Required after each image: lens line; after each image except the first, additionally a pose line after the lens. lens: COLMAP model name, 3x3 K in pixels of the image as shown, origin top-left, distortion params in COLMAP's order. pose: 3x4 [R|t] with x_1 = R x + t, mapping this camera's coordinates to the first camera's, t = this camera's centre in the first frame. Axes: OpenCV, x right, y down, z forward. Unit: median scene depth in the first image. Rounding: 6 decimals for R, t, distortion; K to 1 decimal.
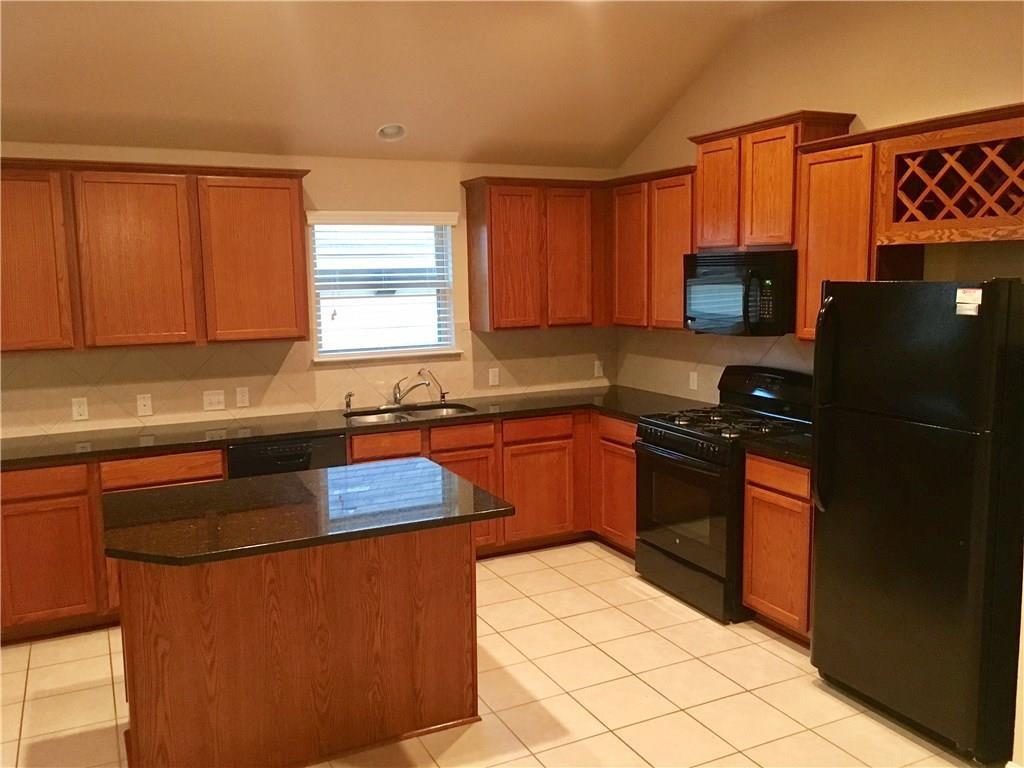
lens RADIAL K [[863.5, 0, 512.0], [0, 863.5, 384.0], [0, 0, 1]] dist [0.003029, 0.002090]
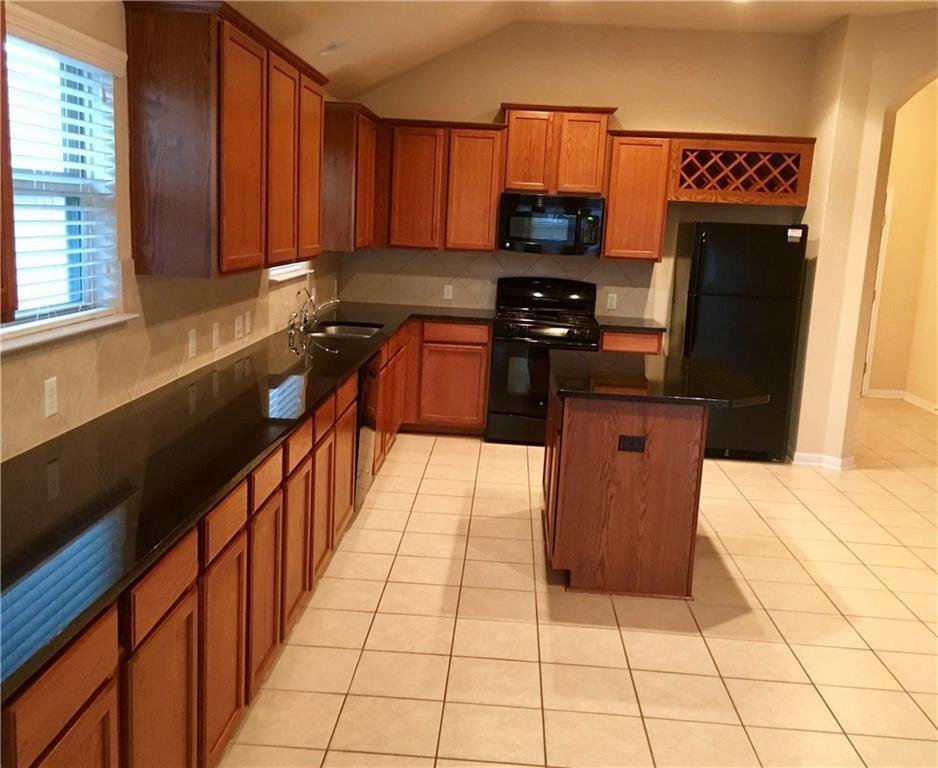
lens RADIAL K [[932.2, 0, 469.0], [0, 932.2, 384.0], [0, 0, 1]] dist [0.018869, 0.001838]
pose [[0.479878, -0.115785, 0.869662, -1.190033], [0.055372, 0.993274, 0.101688, -0.008761], [-0.875586, -0.000643, 0.483061, 0.387608]]
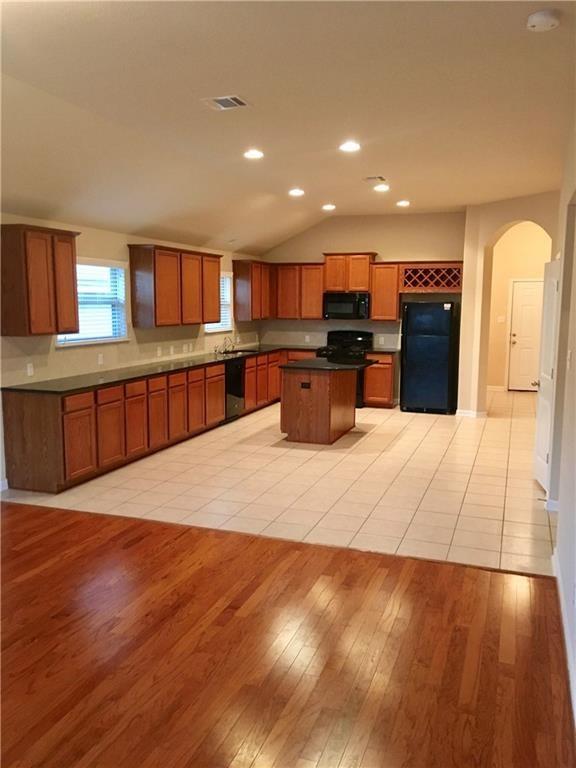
lens RADIAL K [[647.7, 0, 288.0], [0, 647.7, 384.0], [0, 0, 1]] dist [0.003029, 0.002090]
pose [[0.712708, -0.069802, 0.697980, -1.565620], [0.071364, 0.997089, 0.026845, 0.098722], [-0.697822, 0.030678, 0.715614, -0.521651]]
